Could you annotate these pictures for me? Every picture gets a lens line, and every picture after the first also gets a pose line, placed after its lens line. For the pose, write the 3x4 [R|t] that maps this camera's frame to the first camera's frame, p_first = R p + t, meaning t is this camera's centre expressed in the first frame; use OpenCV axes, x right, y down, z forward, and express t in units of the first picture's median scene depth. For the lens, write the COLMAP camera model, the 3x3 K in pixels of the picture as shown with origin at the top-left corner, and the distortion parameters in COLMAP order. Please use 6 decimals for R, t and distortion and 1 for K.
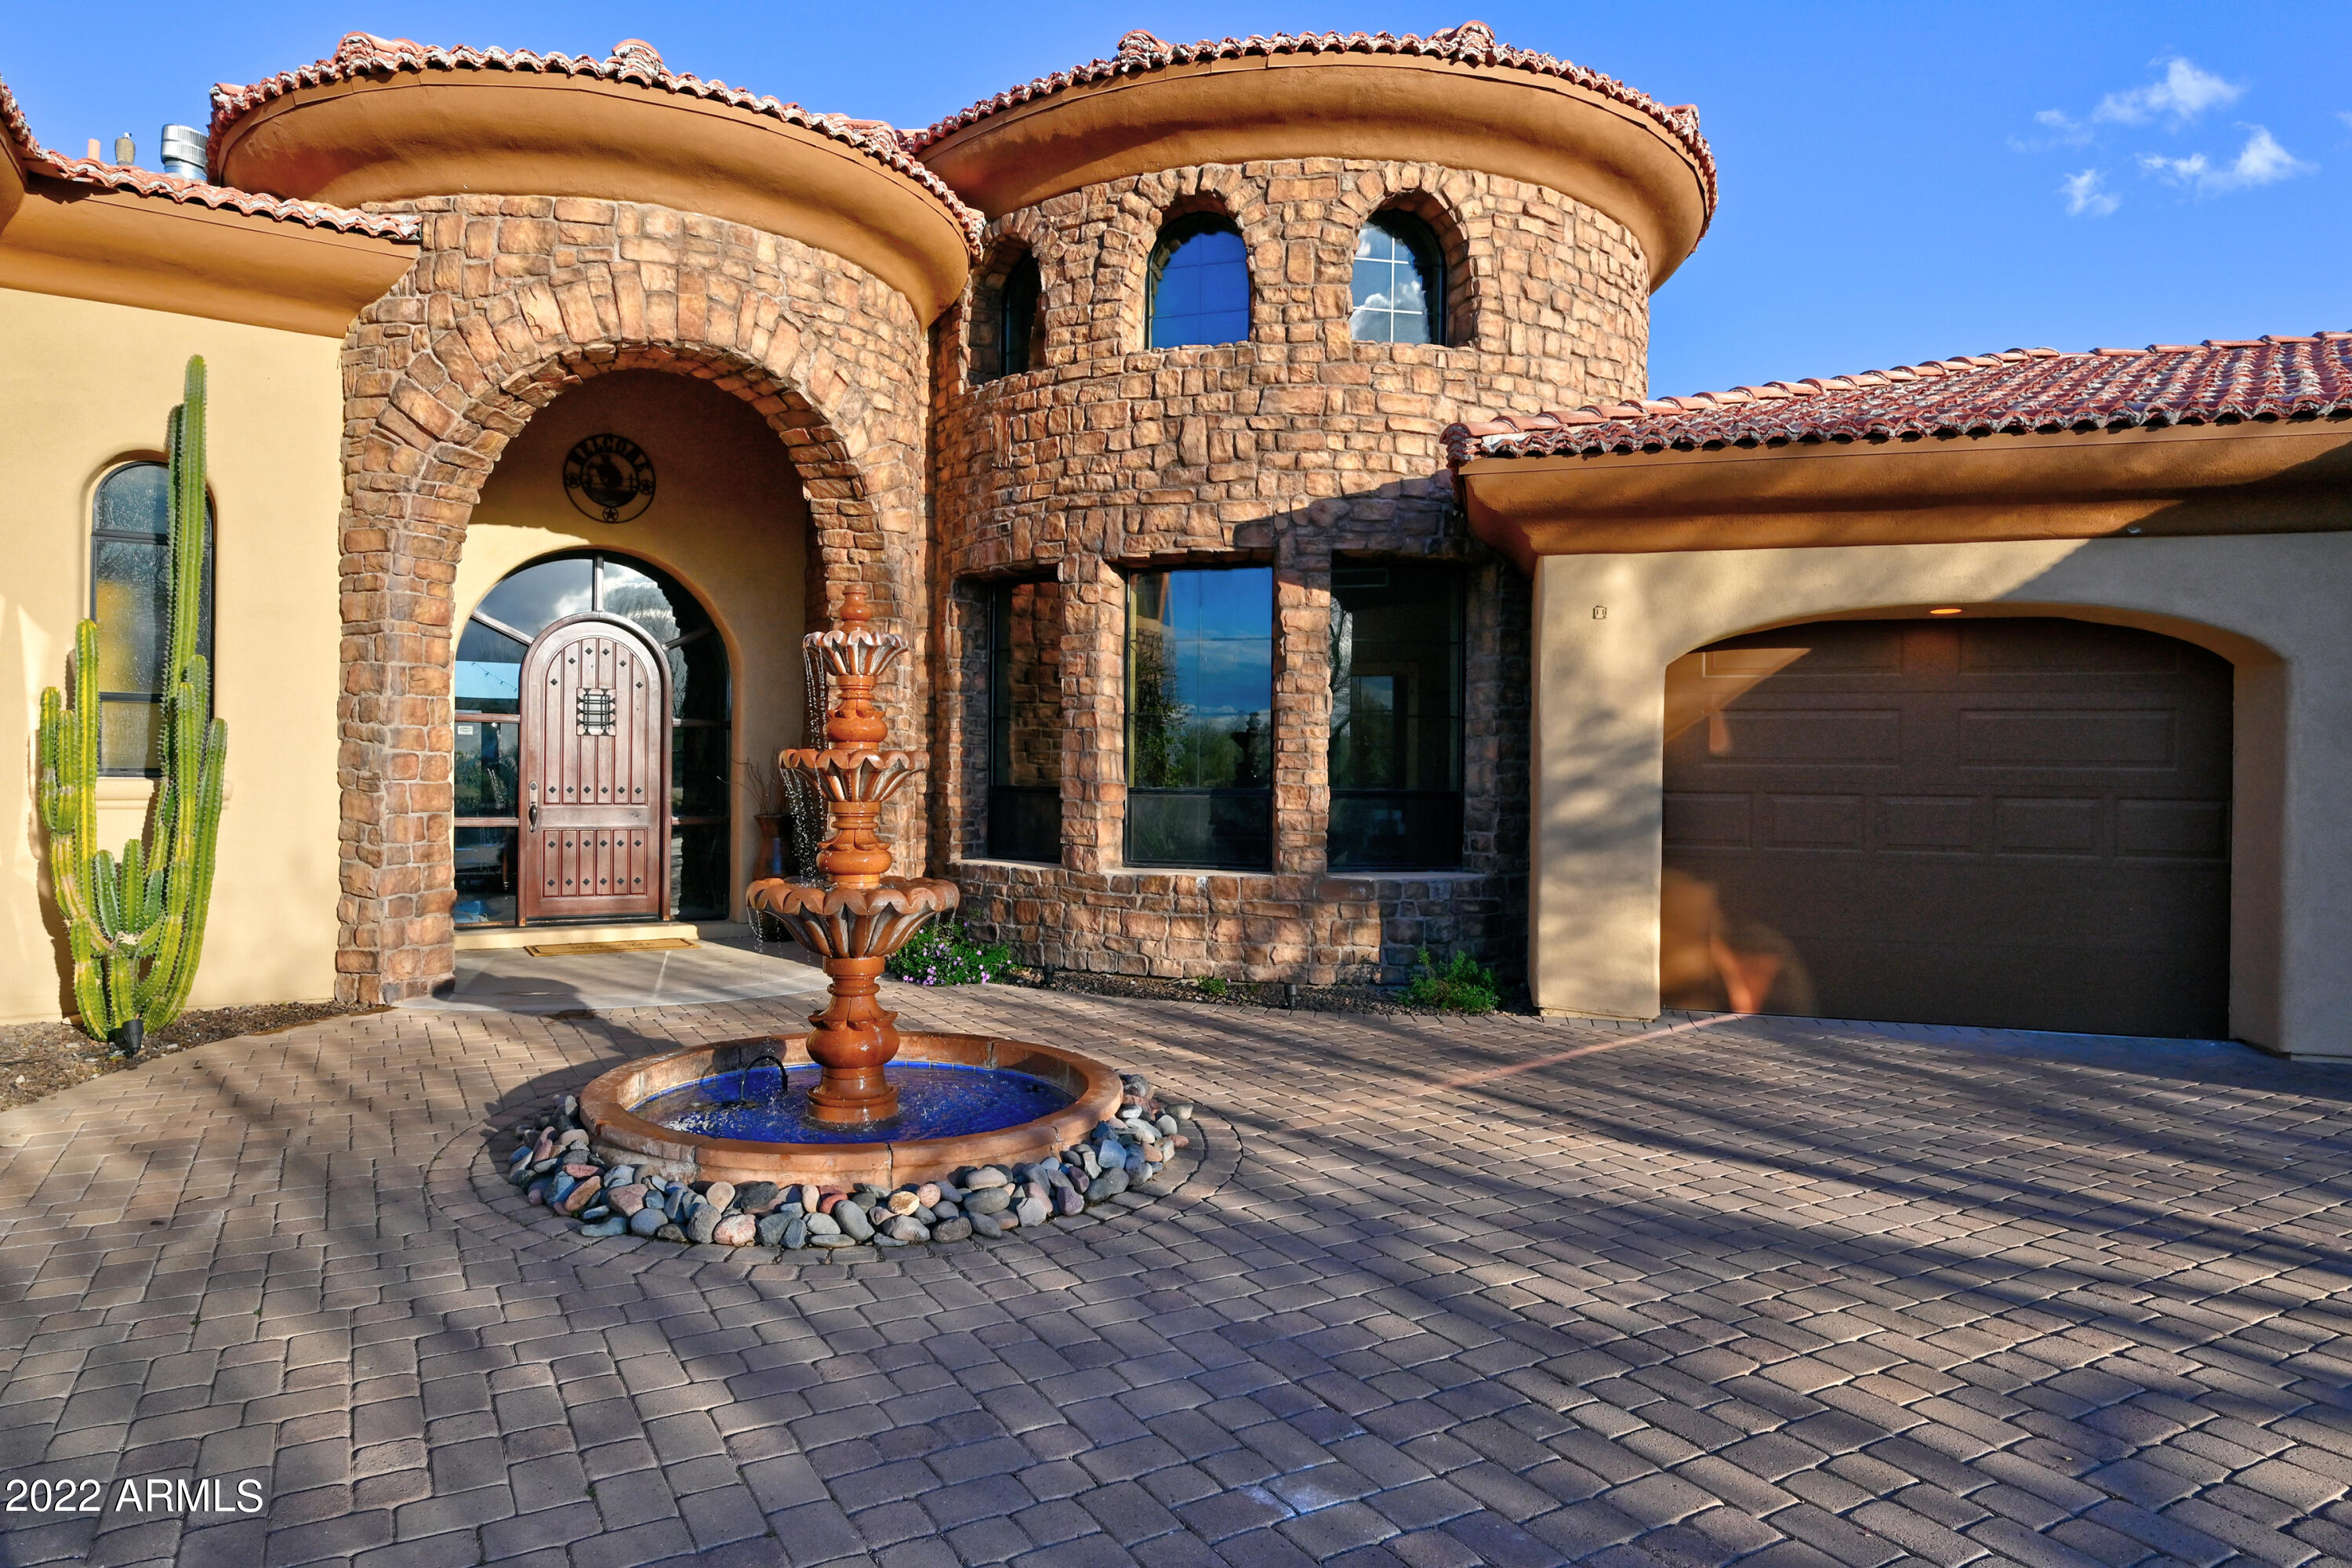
lens RADIAL K [[1347.1, 0, 1133.0], [0, 1347.1, 790.7], [0, 0, 1]] dist [-0.012678, 0.001406]
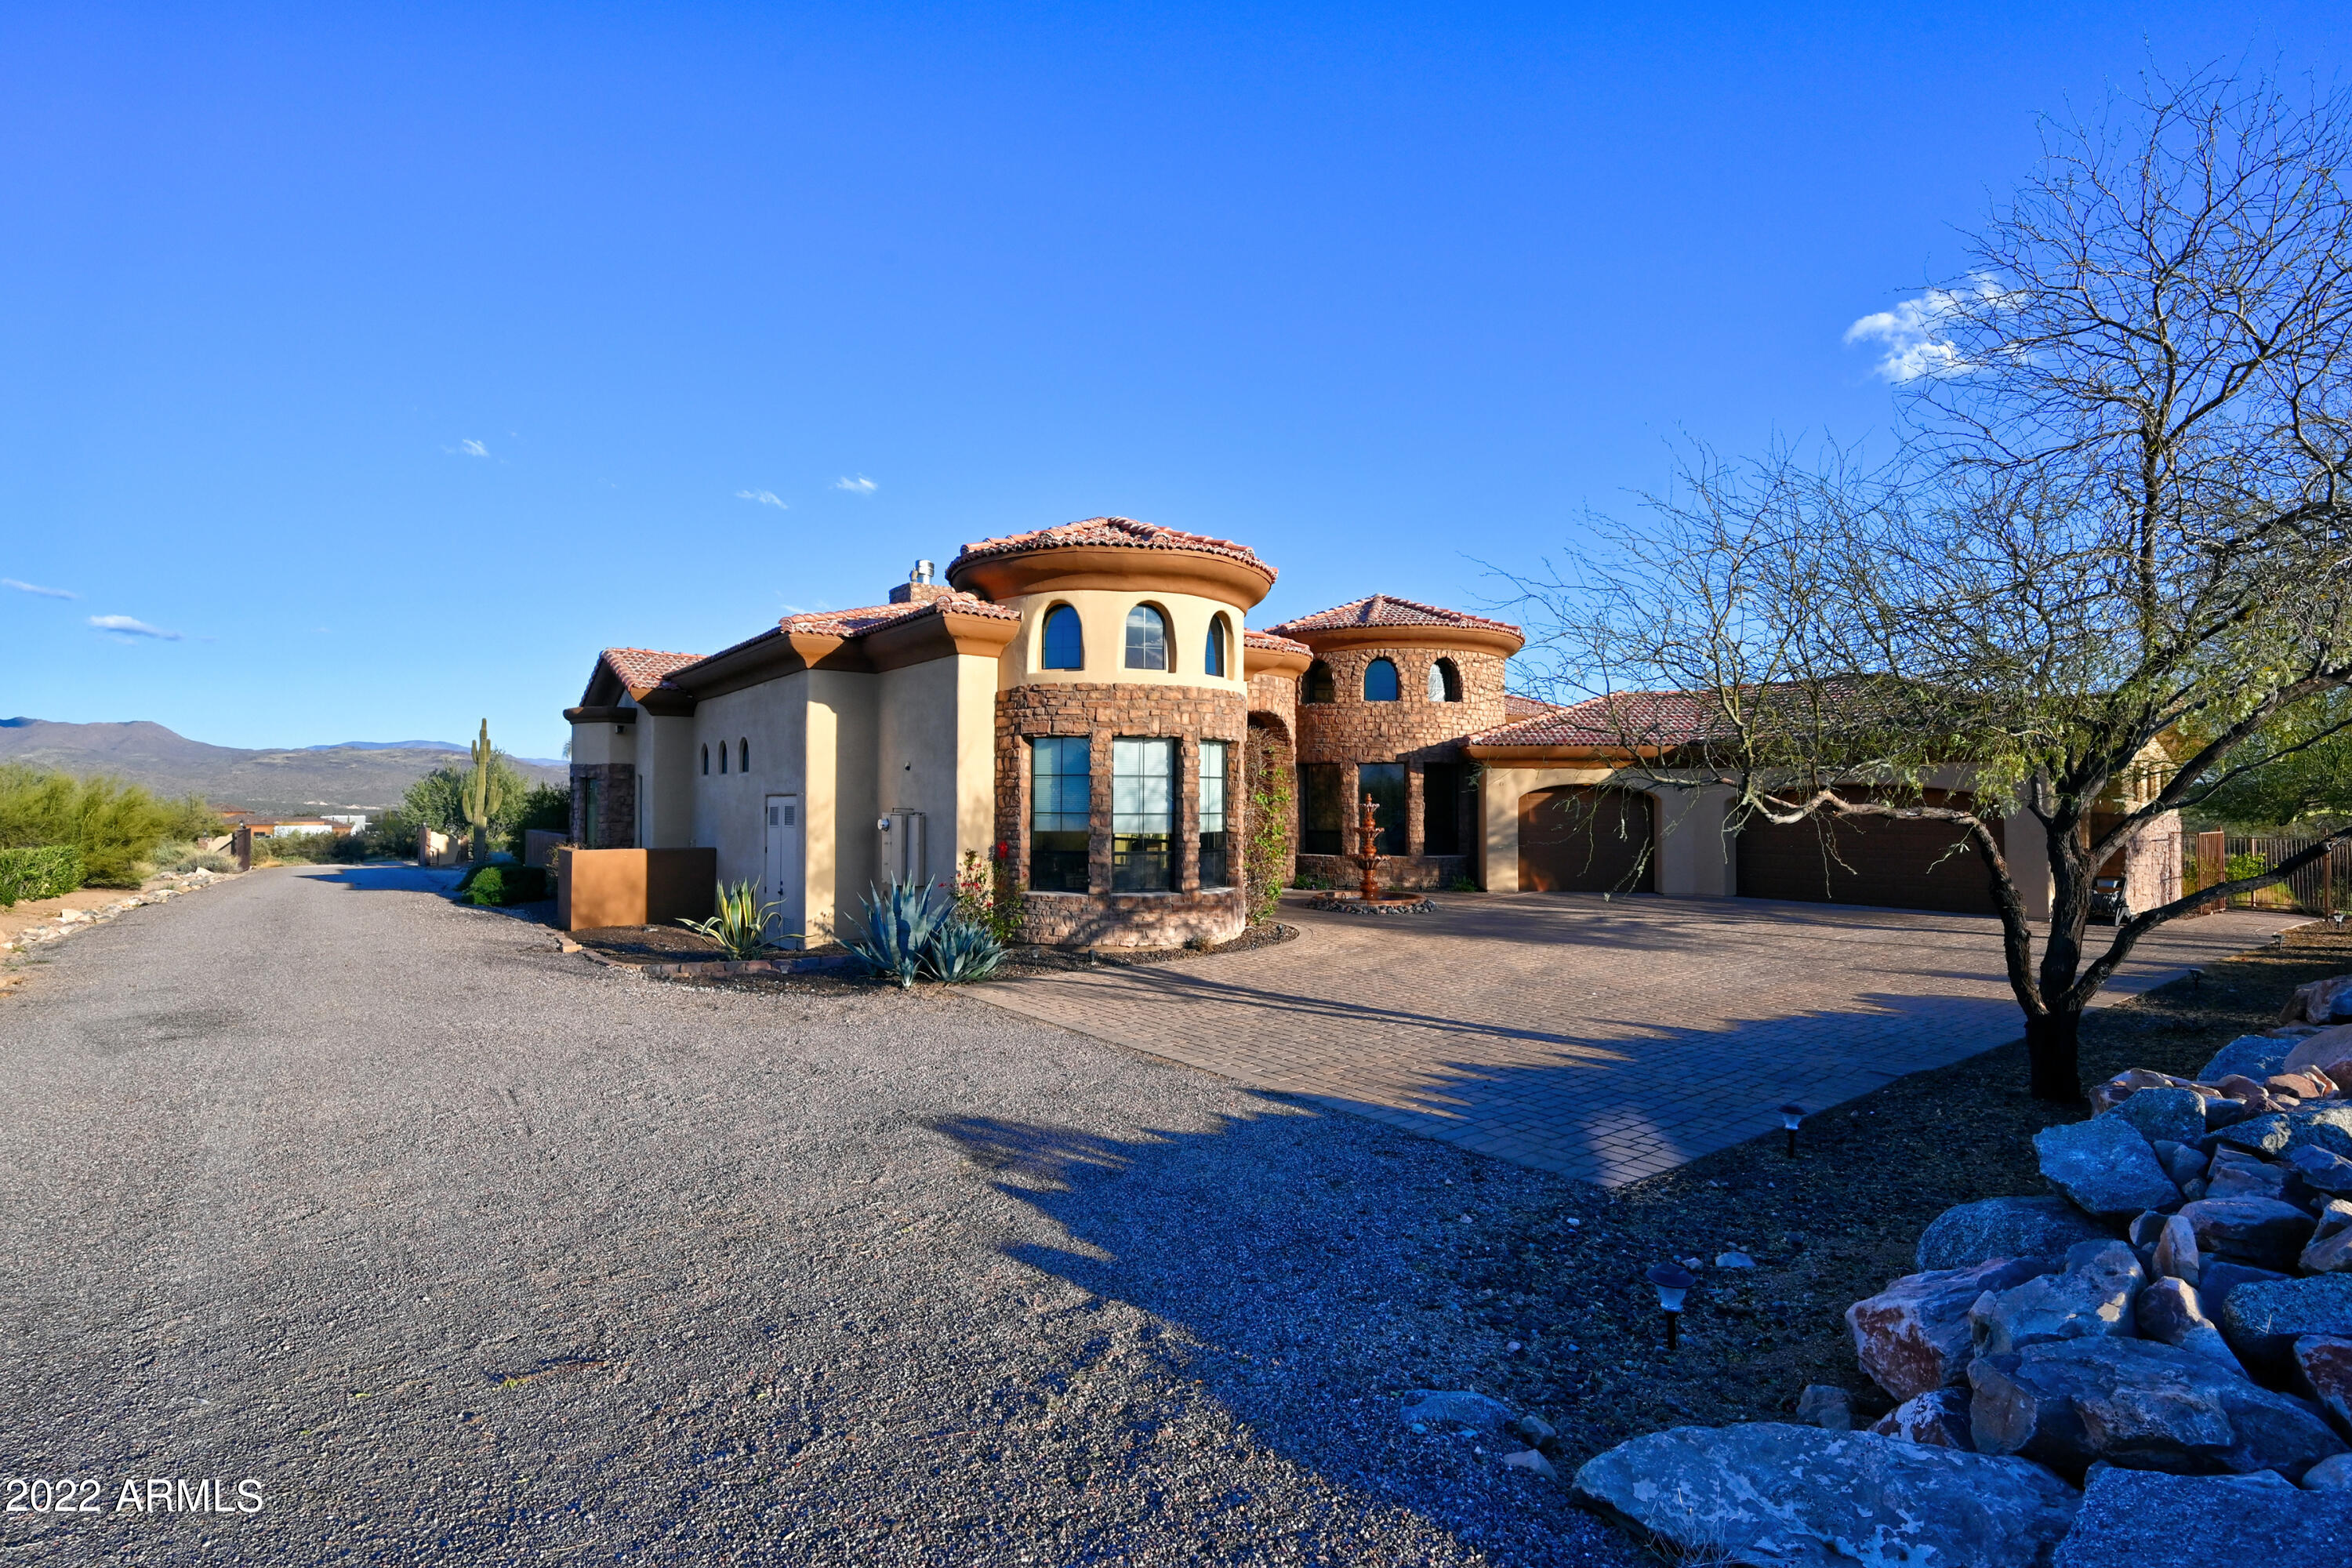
lens RADIAL K [[1077.8, 0, 1189.8], [0, 1077.8, 777.9], [0, 0, 1]] dist [-0.034762, -0.000328]
pose [[0.986444, -0.000996, 0.164093, -0.896819], [0.006526, 0.999429, -0.033166, -0.051467], [-0.163967, 0.033787, 0.985887, -1.617009]]
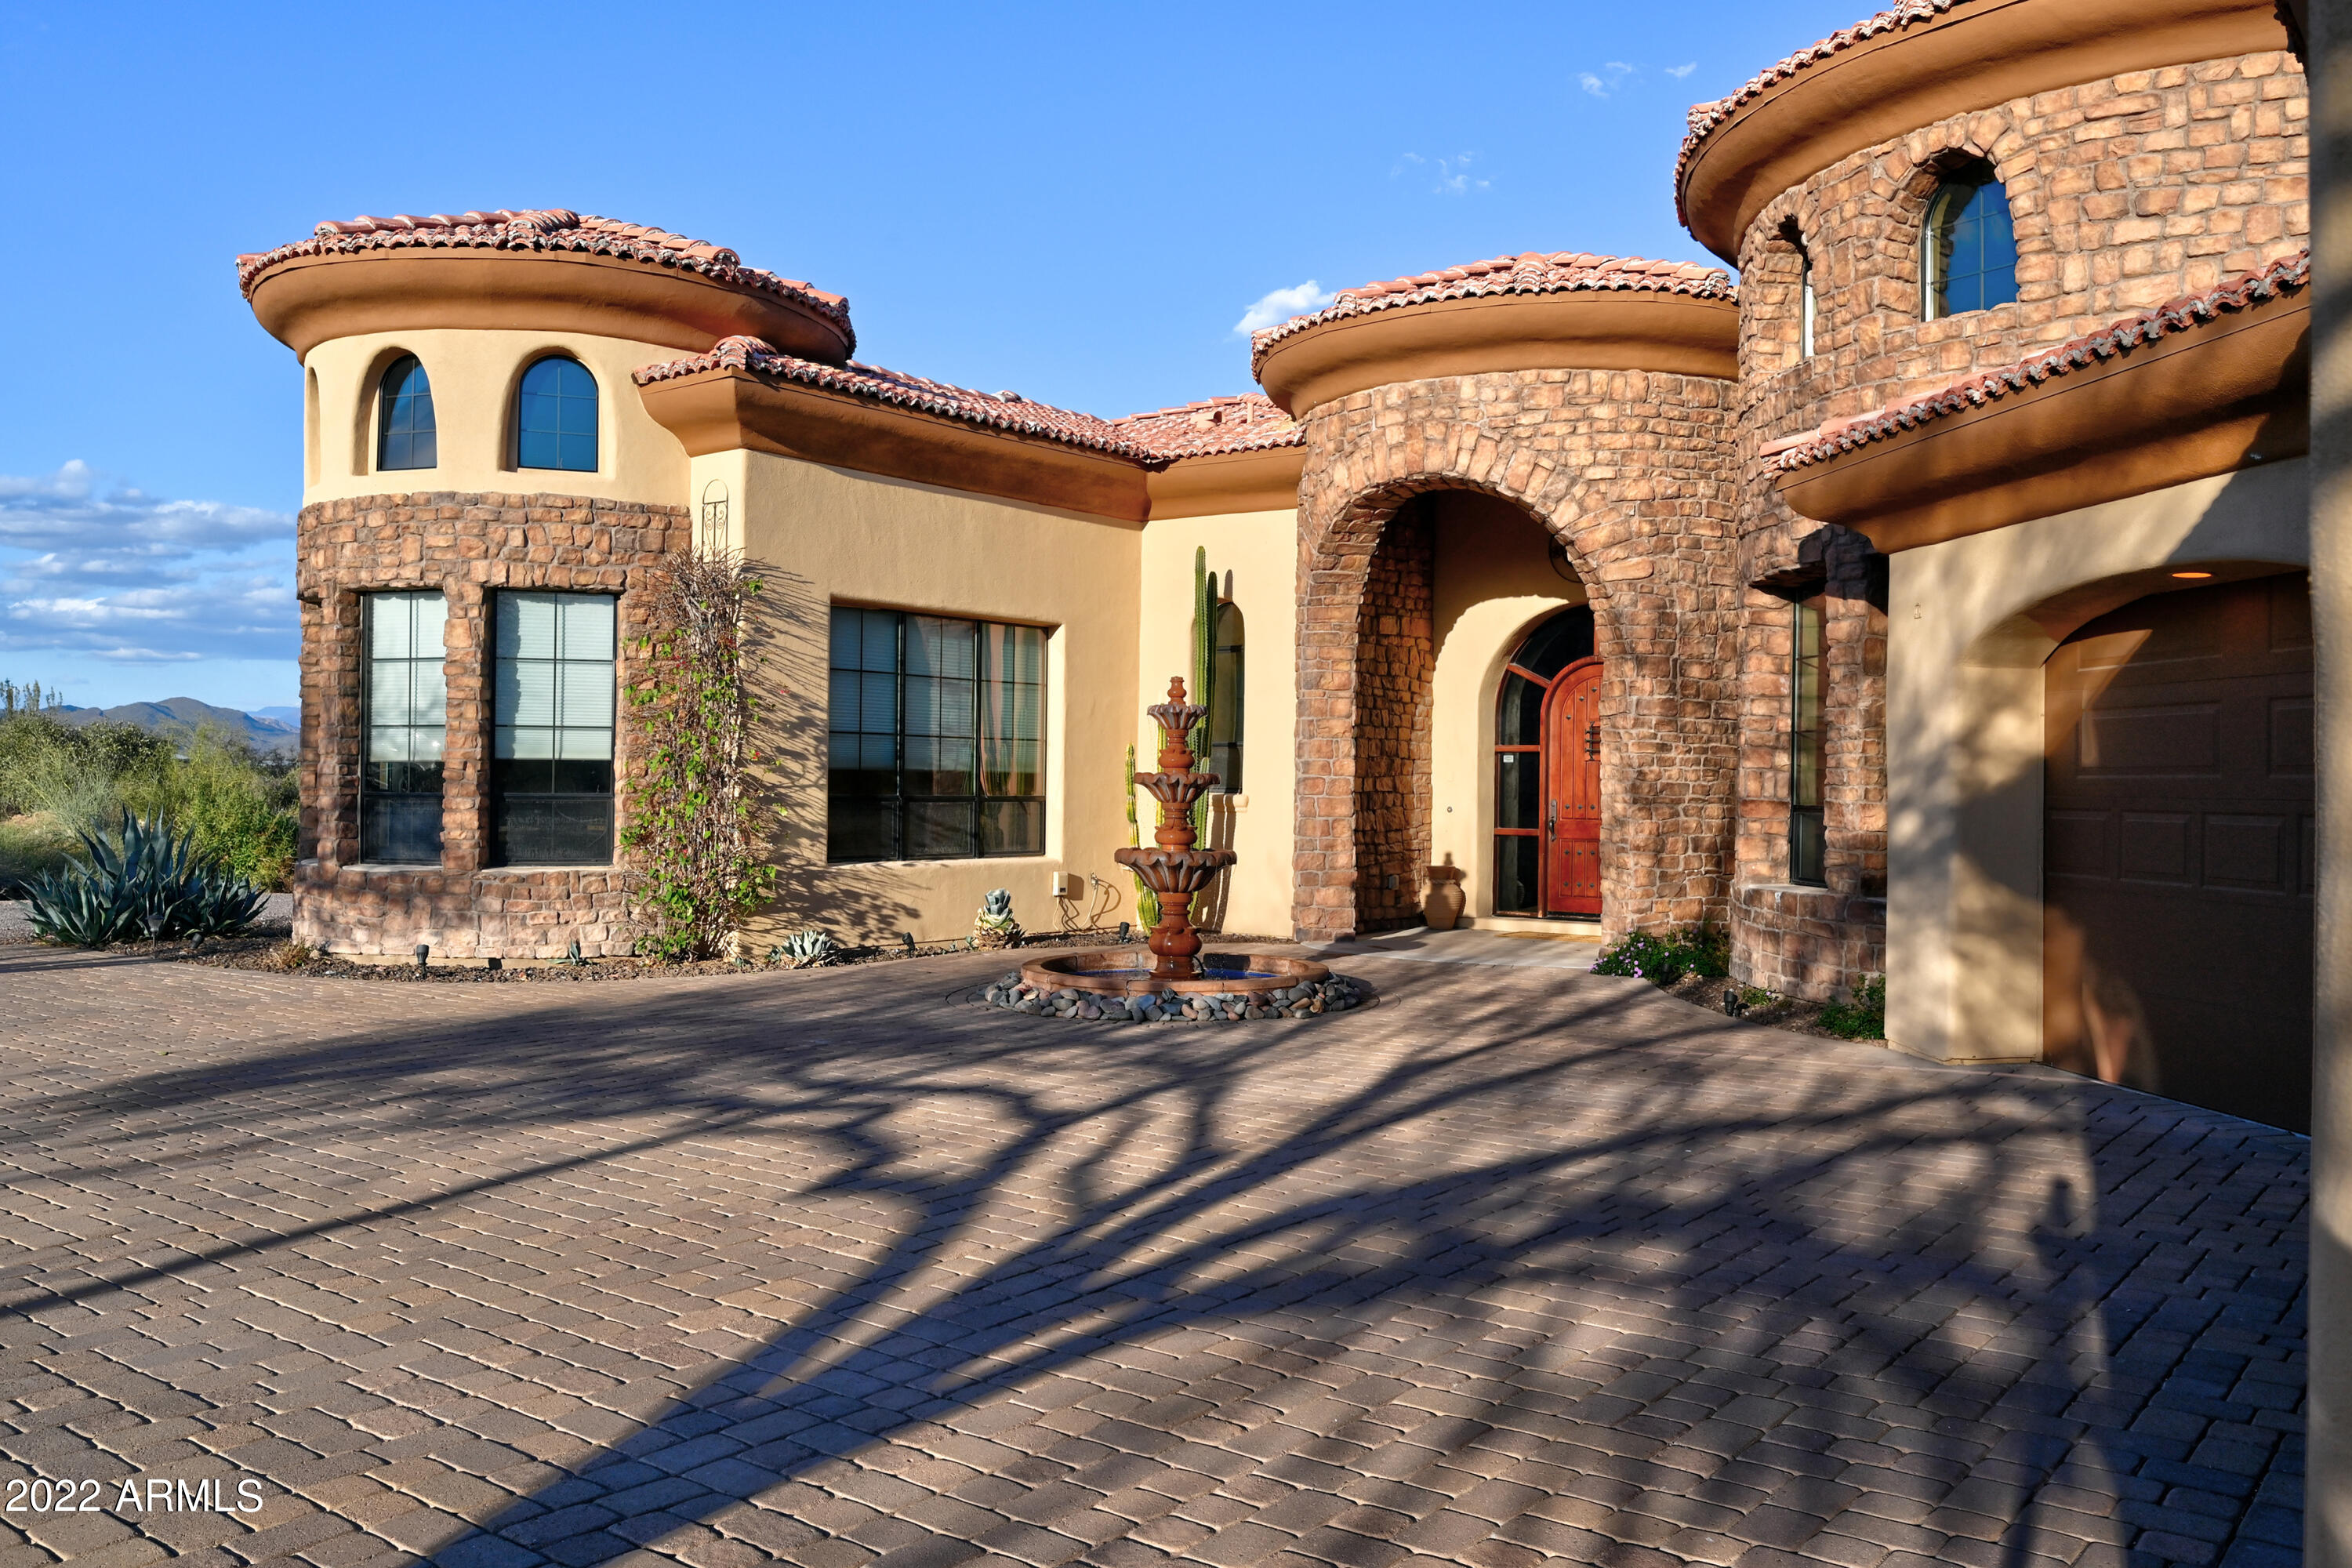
lens RADIAL K [[1808.1, 0, 1172.5], [0, 1808.1, 774.3], [0, 0, 1]] dist [-0.040297, 0.001552]
pose [[0.390670, -0.009507, -0.920482, 1.125627], [-0.019270, 0.999643, -0.018503, 0.008189], [0.920329, 0.024966, 0.390348, 0.057795]]
